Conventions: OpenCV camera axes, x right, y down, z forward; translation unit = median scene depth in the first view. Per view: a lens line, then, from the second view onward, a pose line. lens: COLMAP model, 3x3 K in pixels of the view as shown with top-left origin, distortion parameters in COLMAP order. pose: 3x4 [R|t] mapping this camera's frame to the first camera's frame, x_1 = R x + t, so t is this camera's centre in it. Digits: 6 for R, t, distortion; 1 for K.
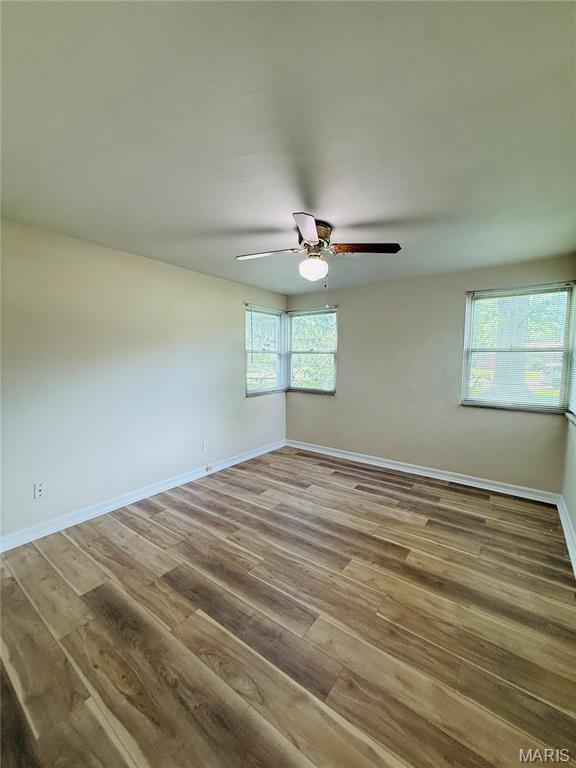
lens RADIAL K [[304.9, 0, 290.4], [0, 304.9, 384.7], [0, 0, 1]] dist [0.004091, -0.000426]
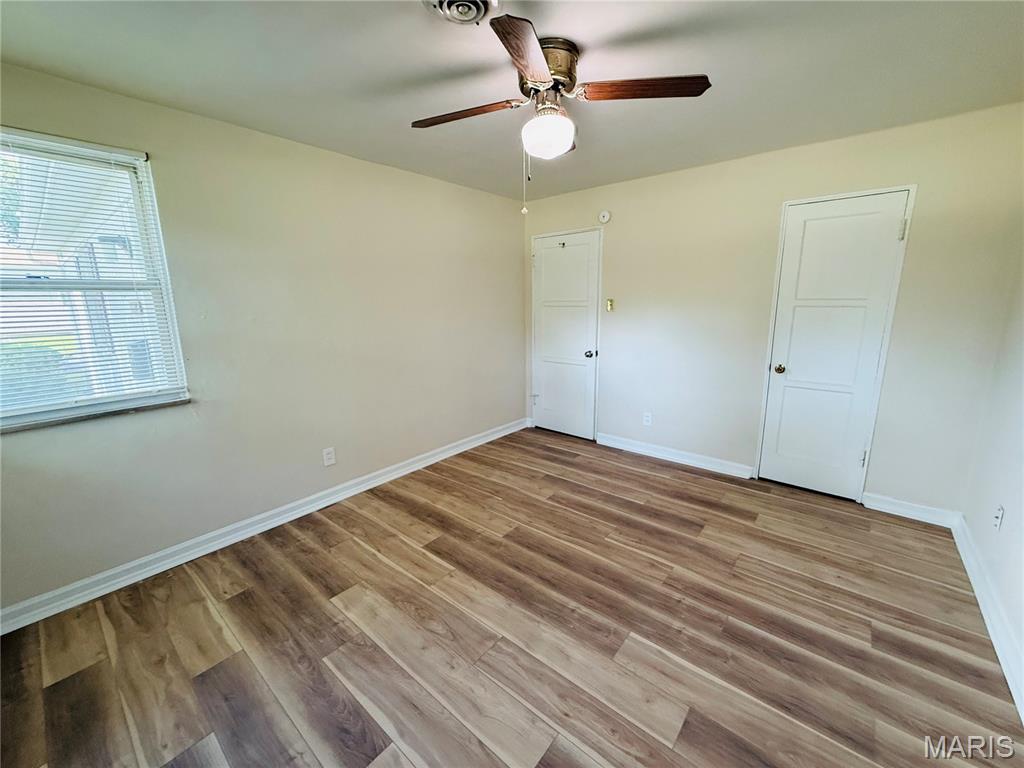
lens RADIAL K [[406.5, 0, 508.4], [0, 406.5, 380.7], [0, 0, 1]] dist [0.004091, -0.000426]
pose [[-0.997088, -0.005045, 0.076086, 0.088737], [0.016342, 0.960486, 0.277850, -0.156825], [-0.074482, 0.278284, -0.957607, 1.788801]]
